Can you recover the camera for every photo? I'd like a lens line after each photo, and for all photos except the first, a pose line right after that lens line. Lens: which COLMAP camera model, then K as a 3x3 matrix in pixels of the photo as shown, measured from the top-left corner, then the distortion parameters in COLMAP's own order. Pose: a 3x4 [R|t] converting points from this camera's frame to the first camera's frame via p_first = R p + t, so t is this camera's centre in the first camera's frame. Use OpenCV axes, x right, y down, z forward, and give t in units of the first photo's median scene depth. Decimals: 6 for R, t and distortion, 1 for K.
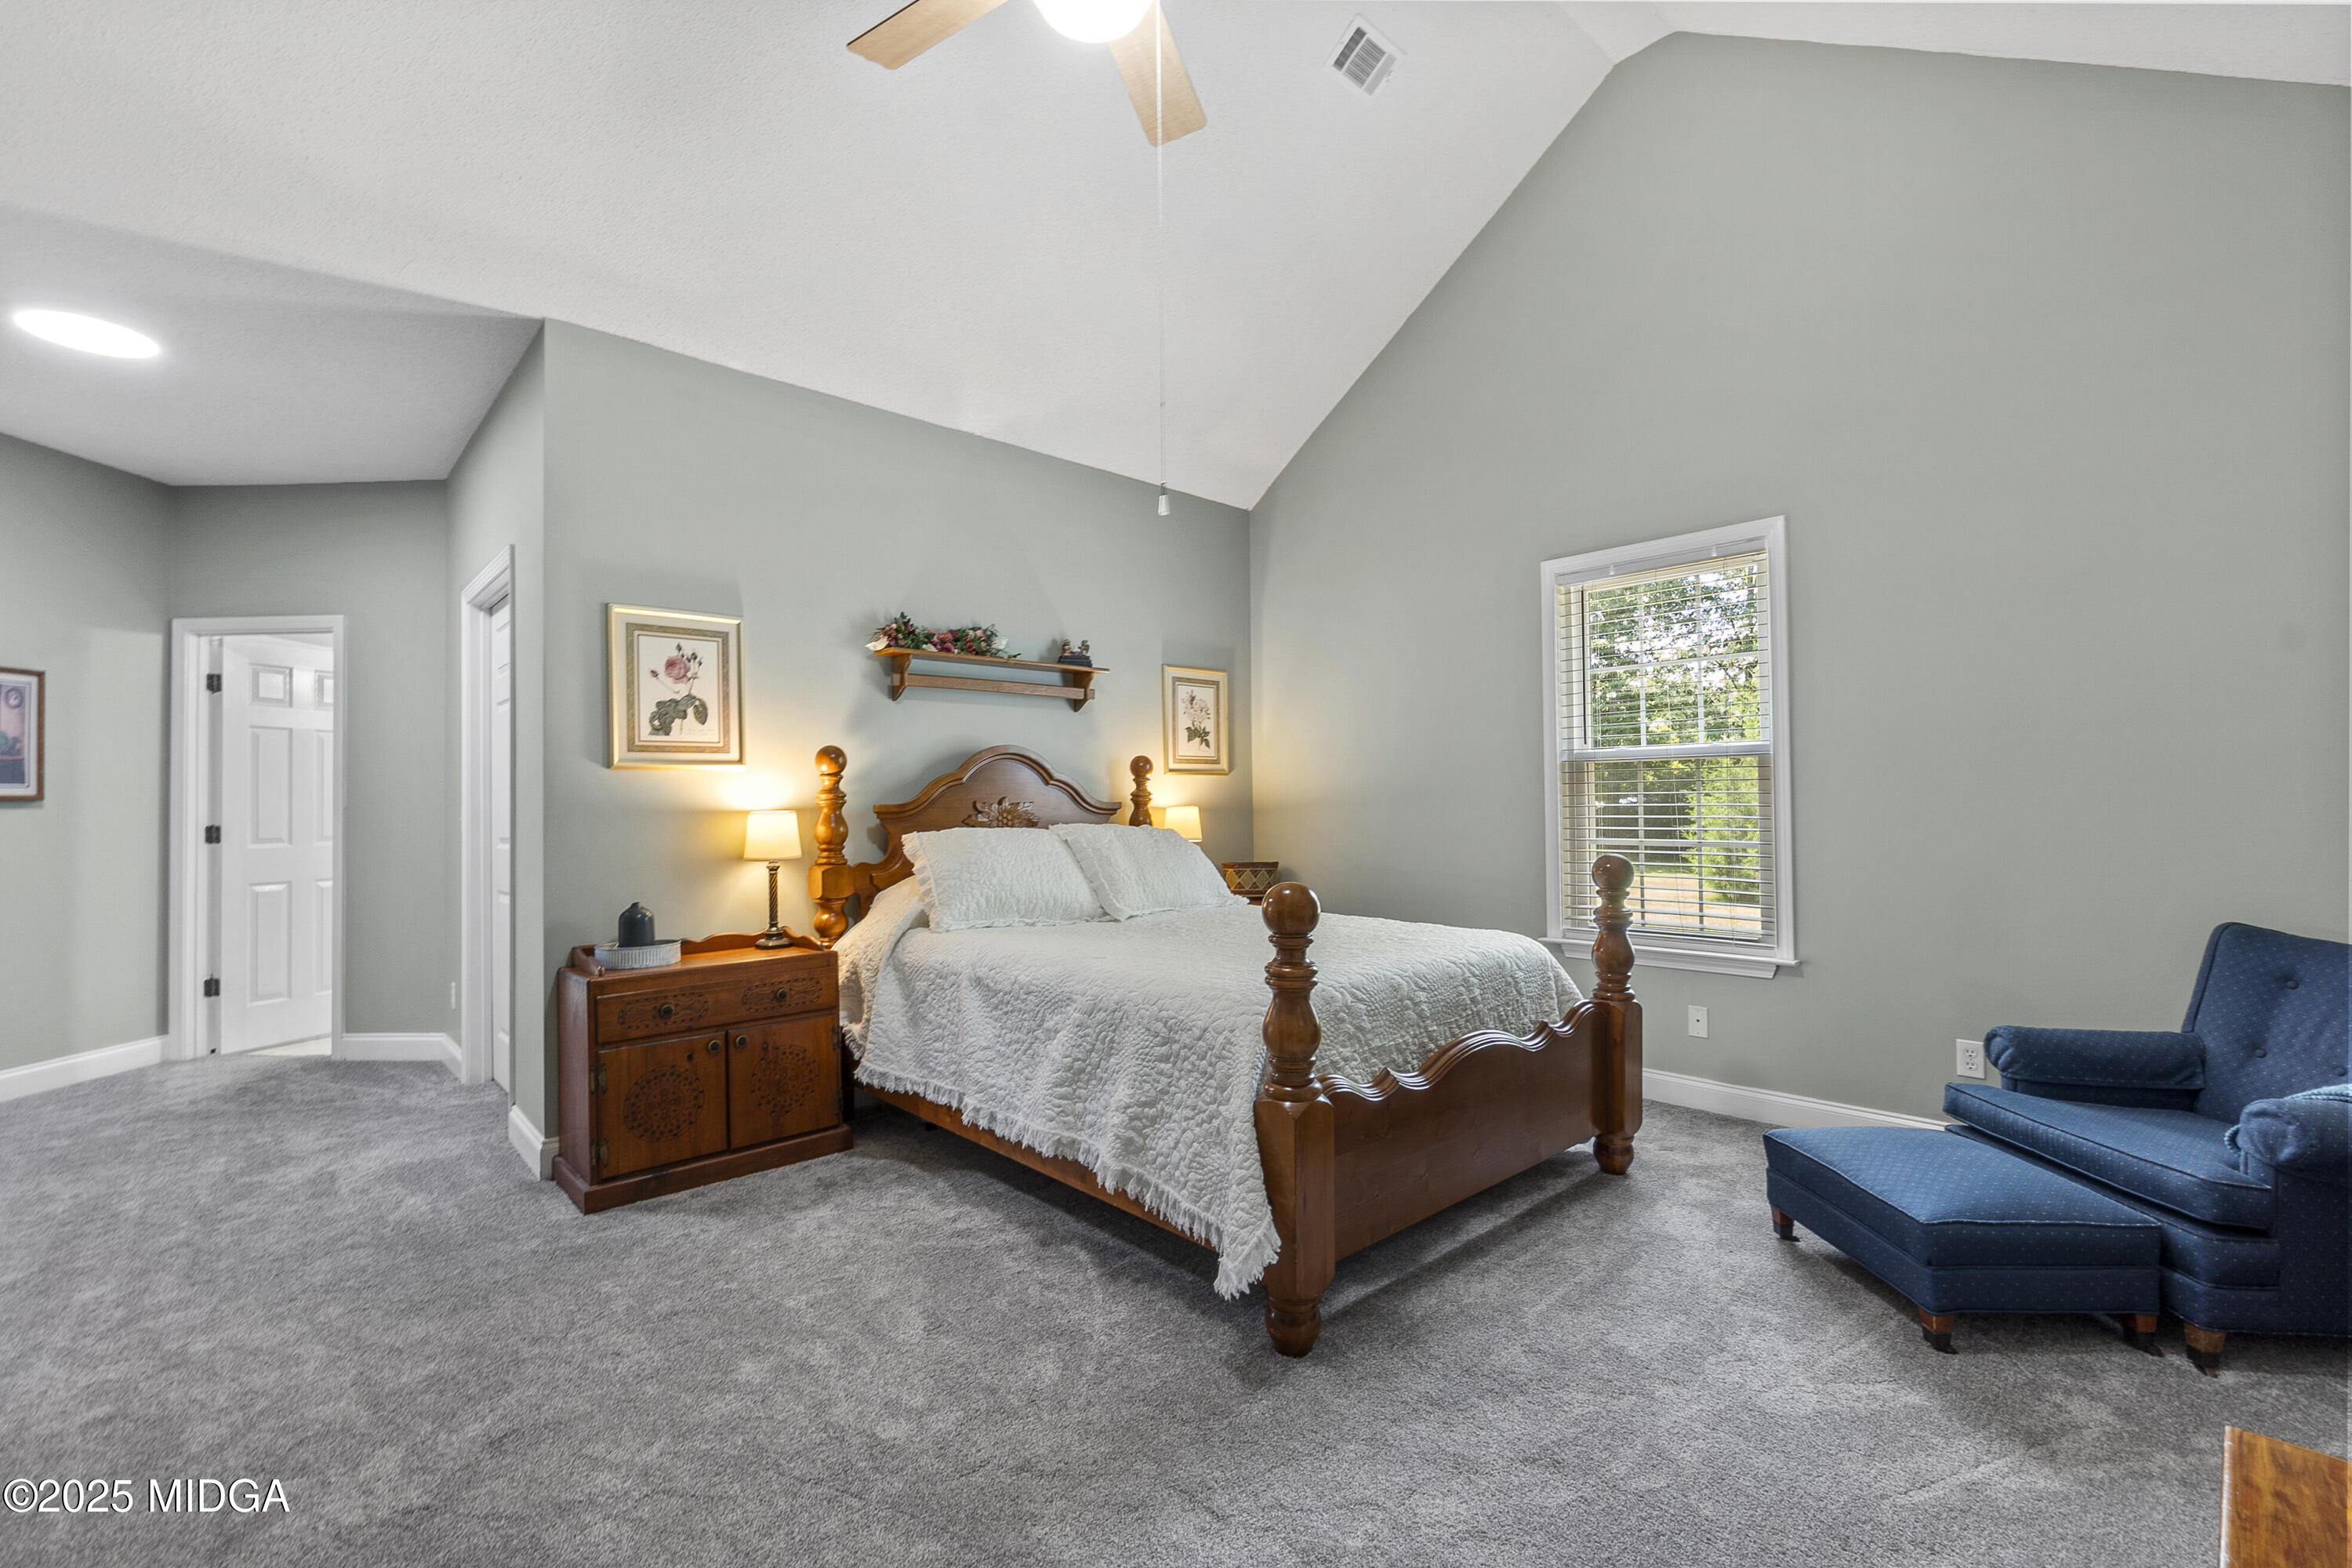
lens RADIAL K [[1033.7, 0, 1176.0], [0, 1033.7, 784.0], [0, 0, 1]] dist [-0.001630, -0.000214]
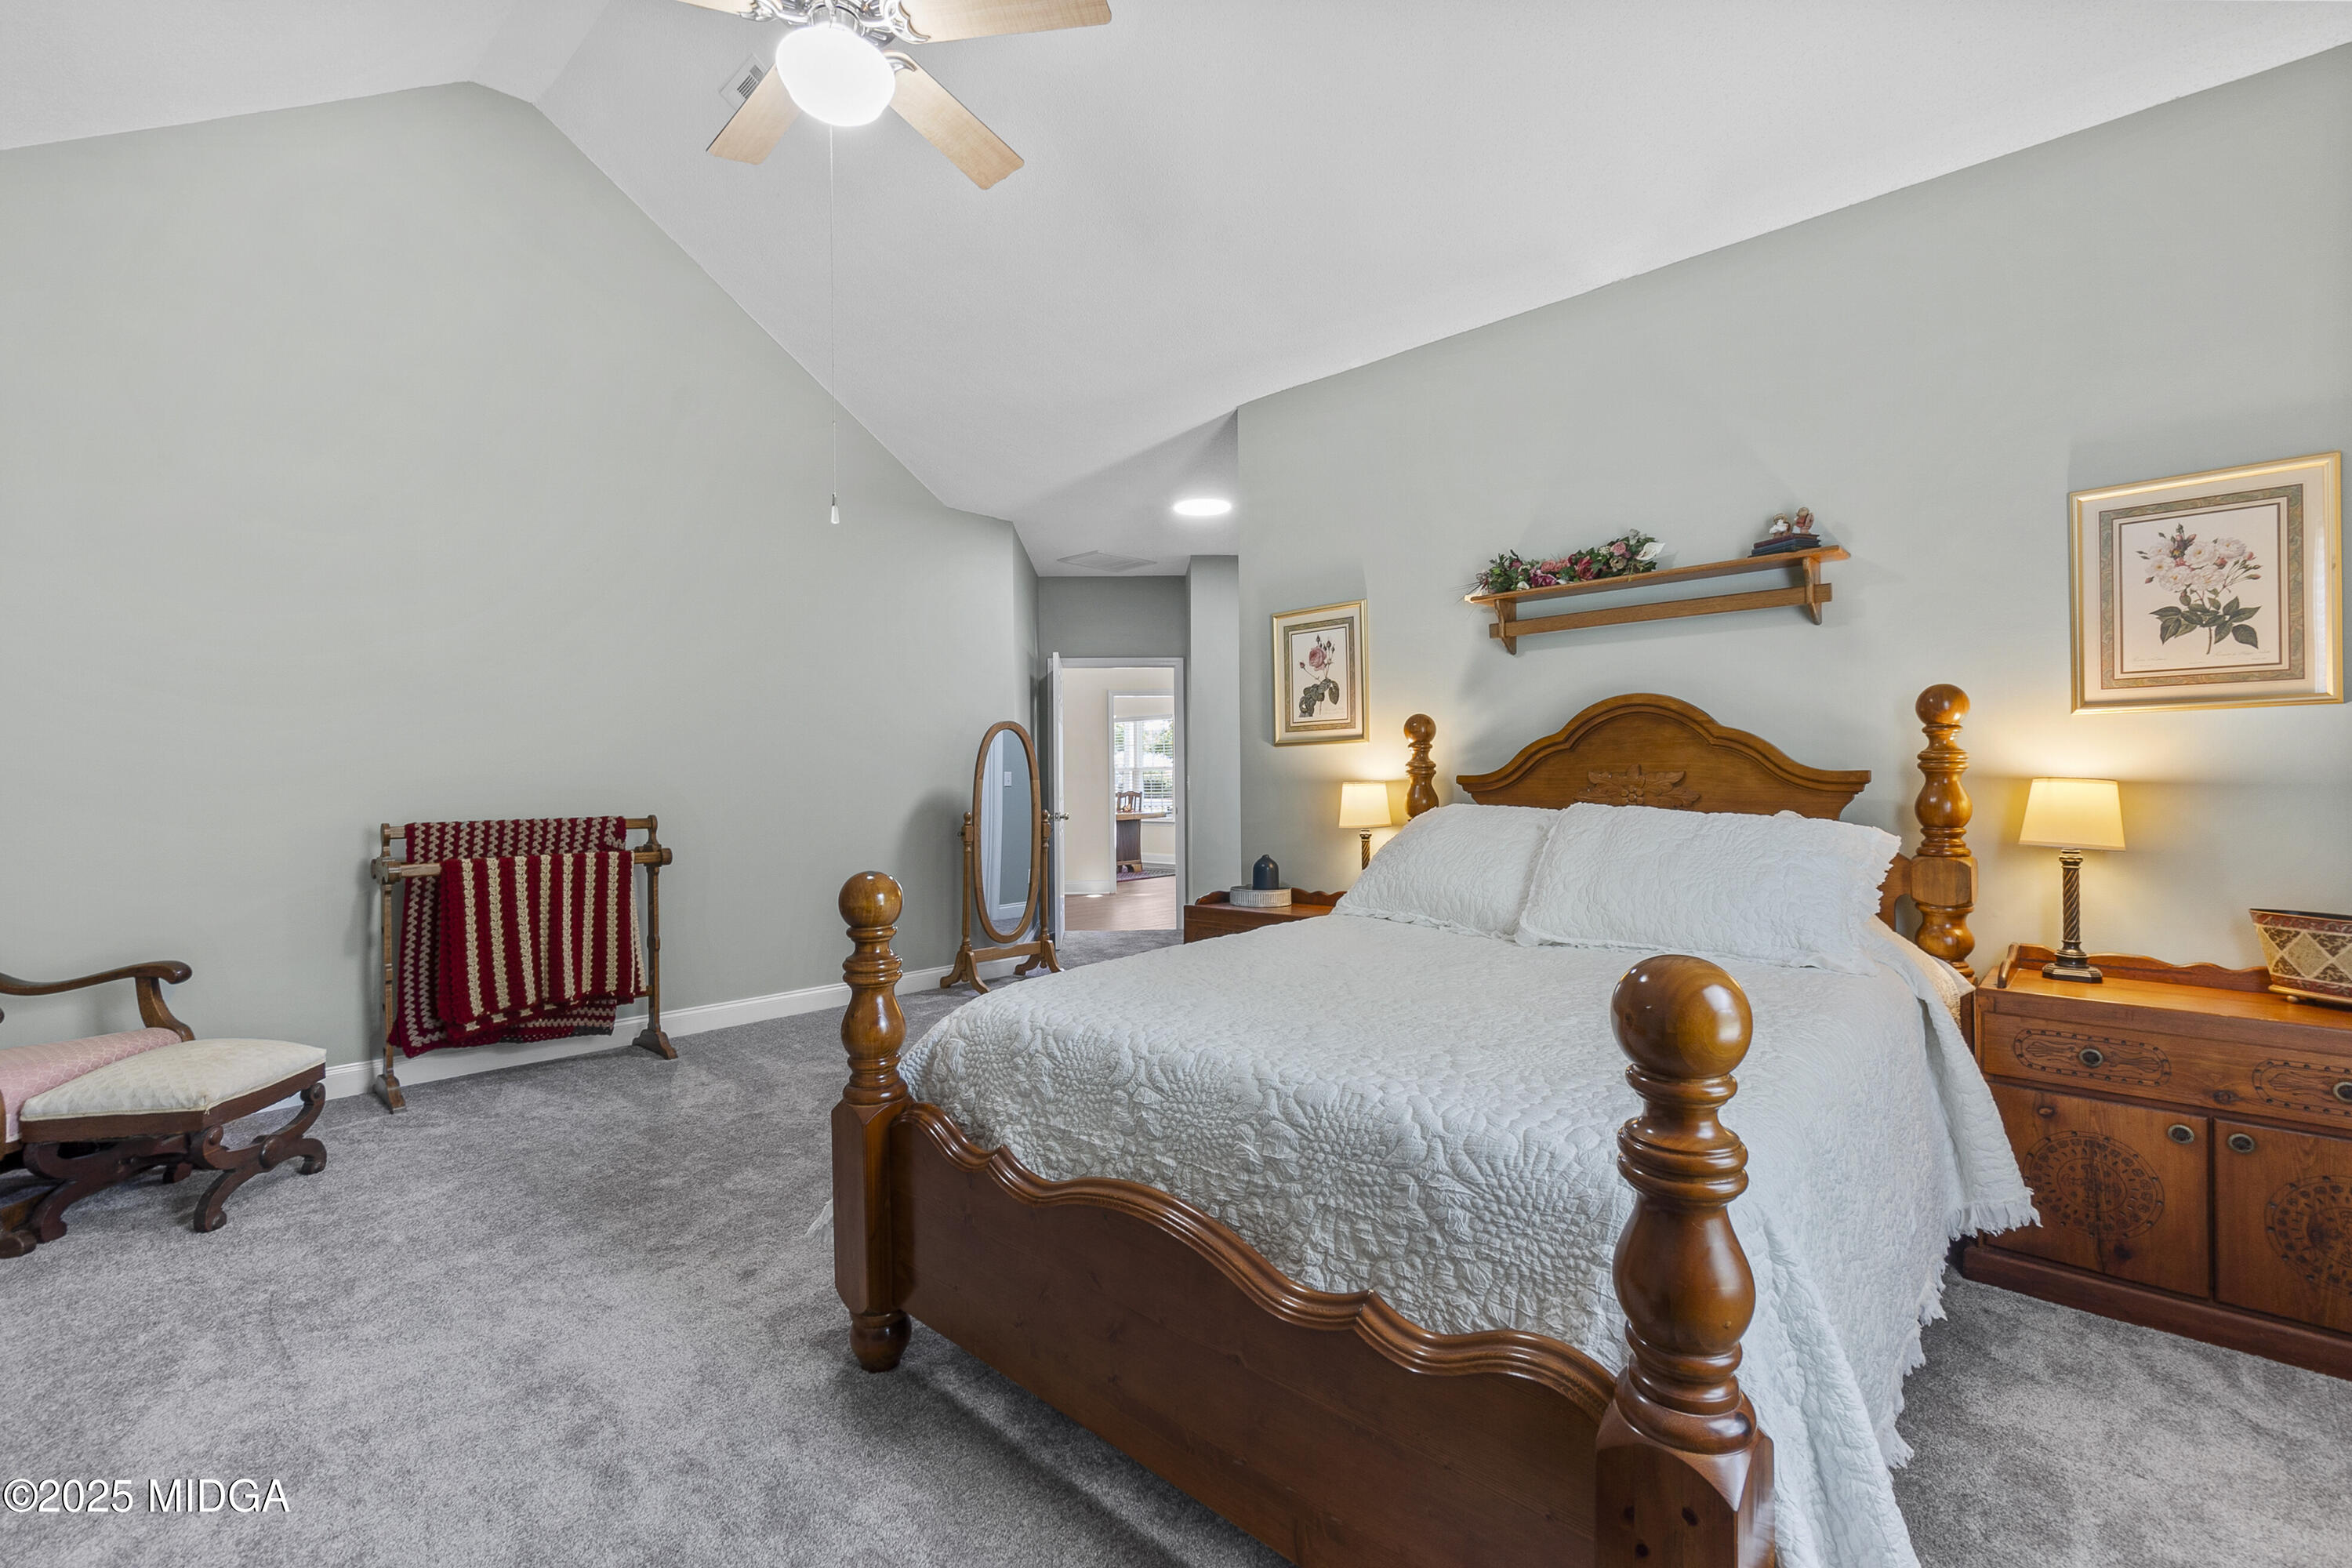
lens RADIAL K [[1011.6, 0, 1177.2], [0, 1011.6, 774.0], [0, 0, 1]] dist [0.038798, -0.000001]
pose [[0.095715, -0.002847, -0.995405, 0.610247], [0.018911, 0.999821, -0.001041, 0.015794], [0.995229, -0.018725, 0.095752, 0.717584]]
